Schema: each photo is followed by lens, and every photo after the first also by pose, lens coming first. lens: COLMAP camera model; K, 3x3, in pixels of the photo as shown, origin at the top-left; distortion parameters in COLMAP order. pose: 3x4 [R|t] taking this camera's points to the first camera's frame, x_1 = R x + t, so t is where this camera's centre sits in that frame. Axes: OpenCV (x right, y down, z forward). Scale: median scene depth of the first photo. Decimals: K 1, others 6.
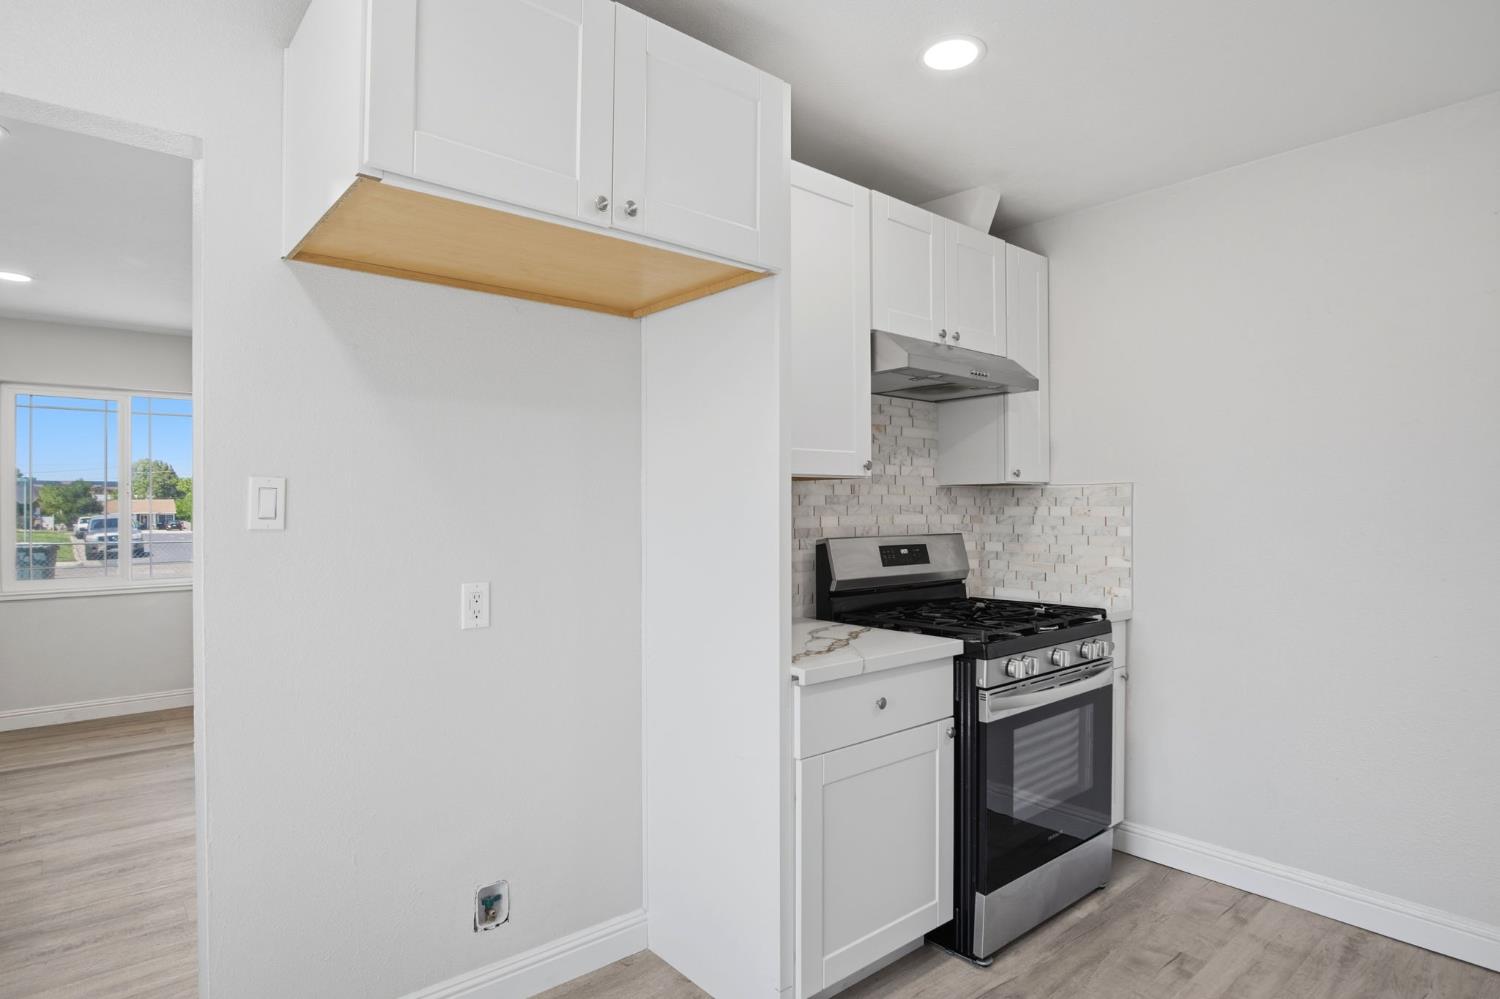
lens RADIAL K [[806.7, 0, 753.8], [0, 806.7, 506.6], [0, 0, 1]] dist [-0.026285, 0.002857]
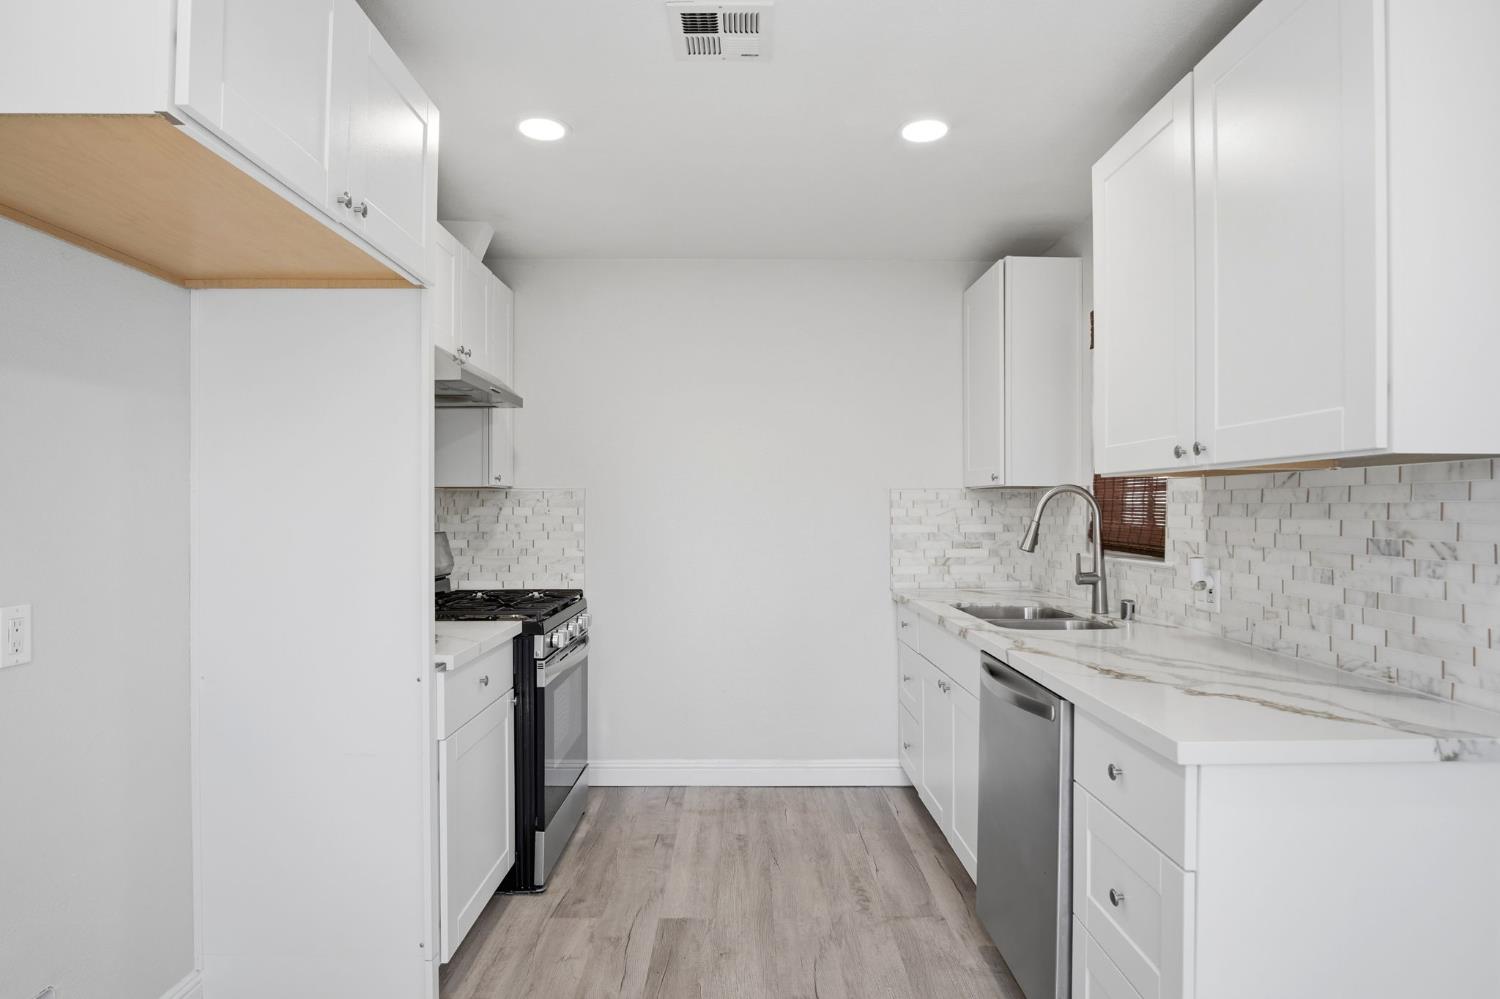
lens RADIAL K [[806.7, 0, 753.8], [0, 806.7, 506.6], [0, 0, 1]] dist [-0.026285, 0.002857]
pose [[0.643654, 0.002194, 0.765313, -0.378016], [-0.000451, 0.999997, -0.002487, 0.002122], [-0.765316, 0.001256, 0.643653, -0.011845]]
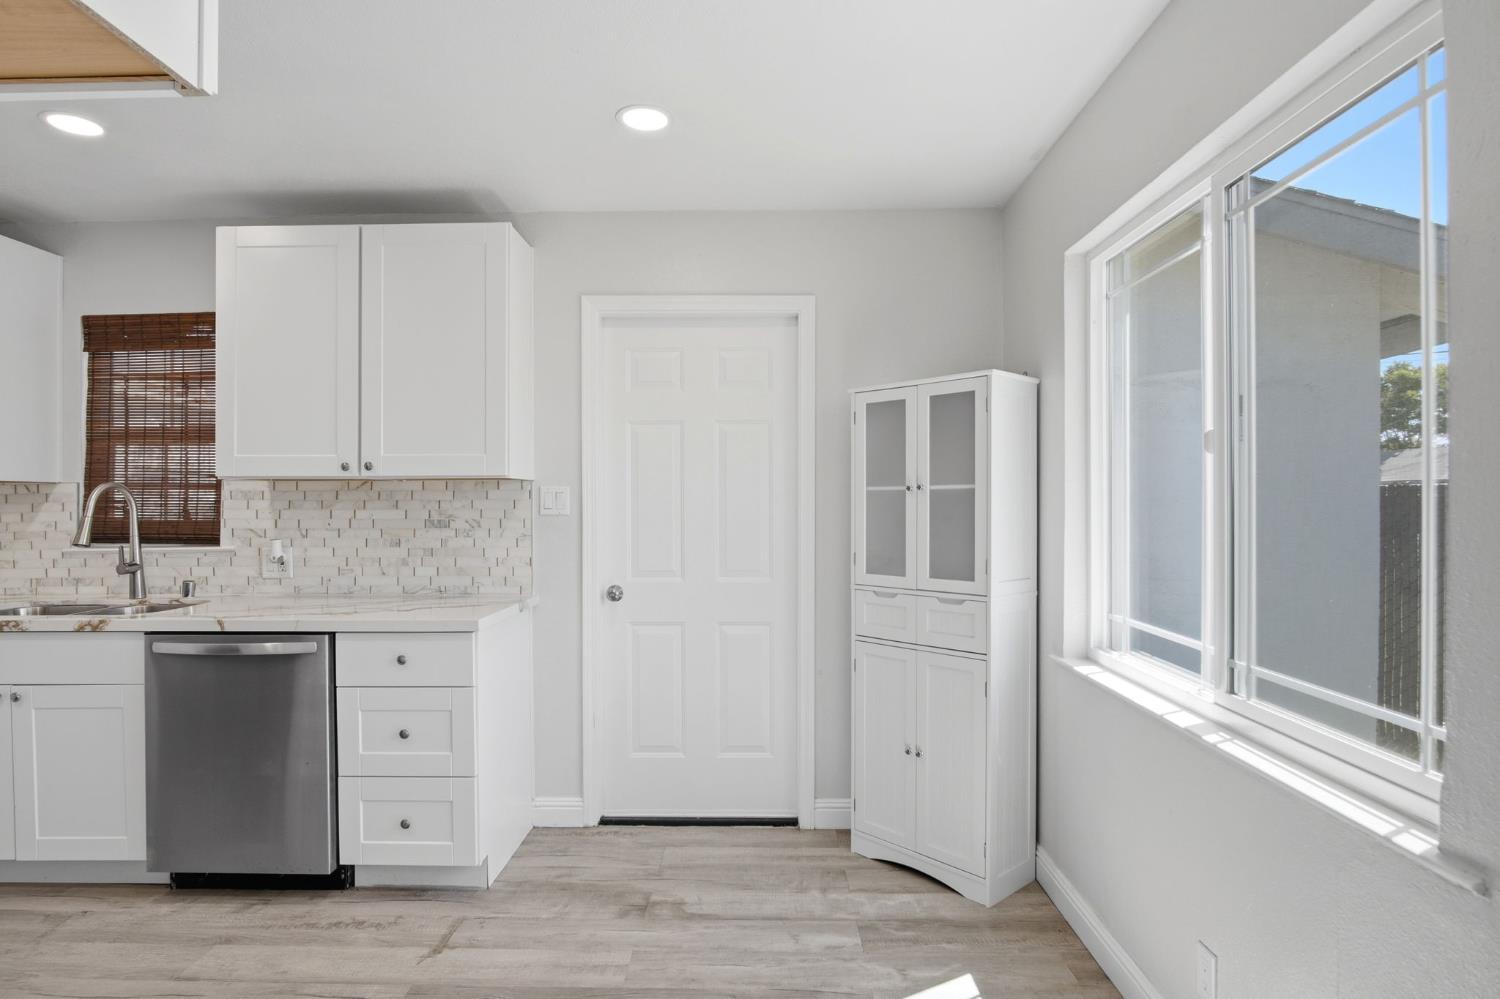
lens RADIAL K [[806.7, 0, 753.8], [0, 806.7, 506.6], [0, 0, 1]] dist [-0.026285, 0.002857]
pose [[-0.752111, 0.000361, 0.659037, -0.746452], [0.004420, 0.999980, 0.004497, 0.003783], [-0.659022, 0.006295, -0.752097, 0.638410]]
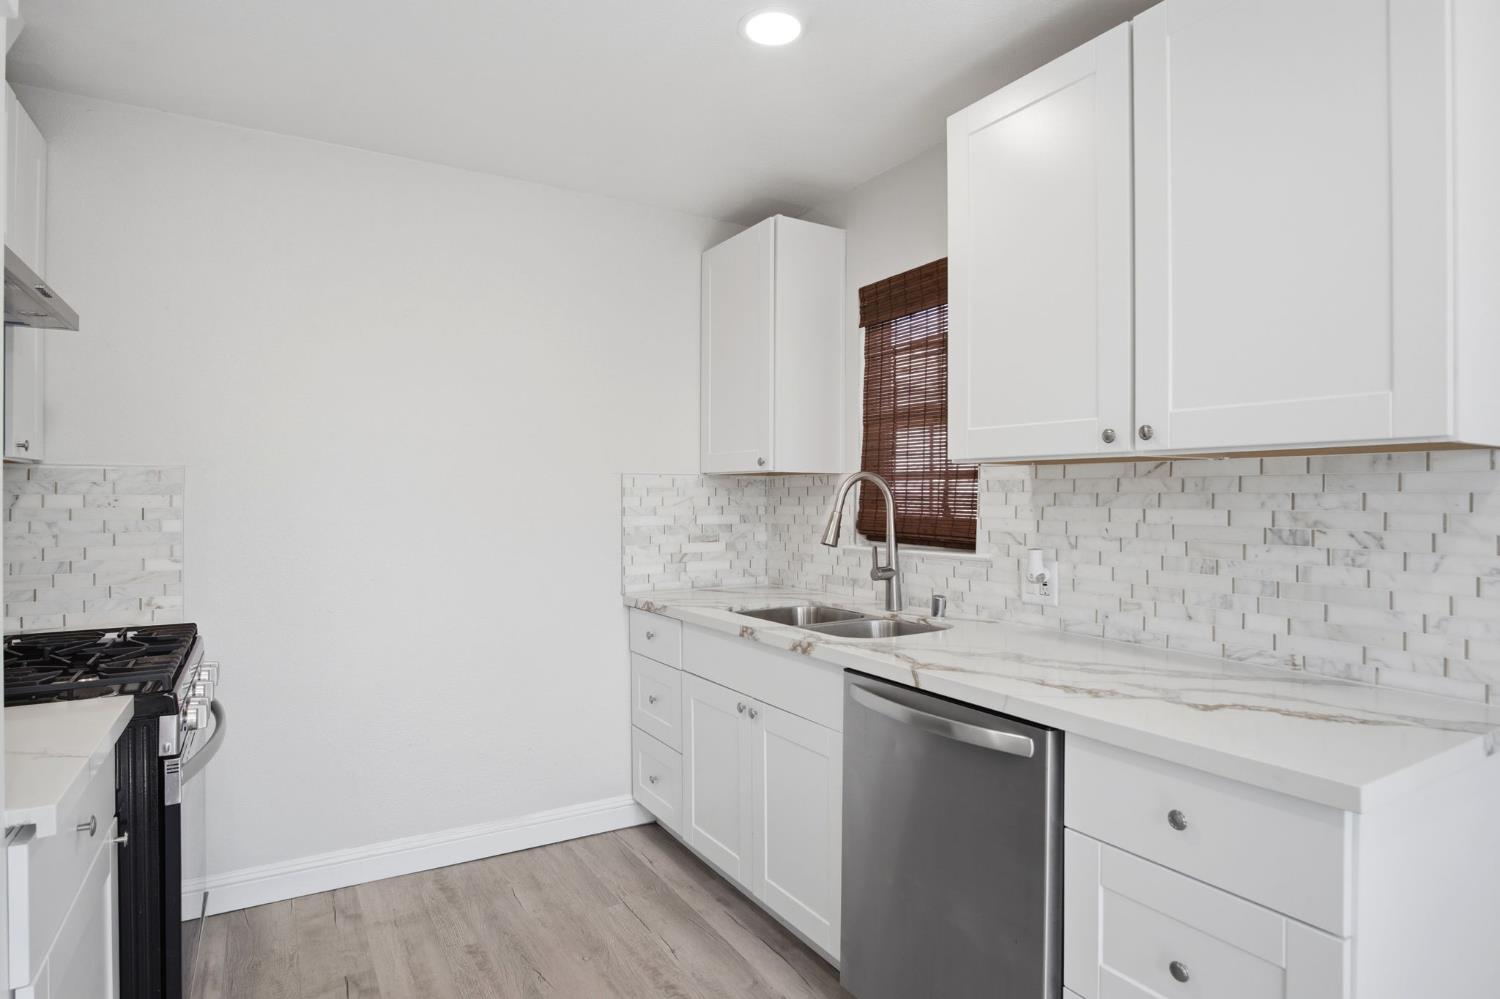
lens RADIAL K [[807.8, 0, 751.5], [0, 807.8, 493.8], [0, 0, 1]] dist [-0.025571, 0.002396]
pose [[0.168575, 0.003740, 0.985682, -0.273542], [-0.001610, 0.999993, -0.003519, 0.000873], [-0.985688, -0.000993, 0.168580, 0.346136]]
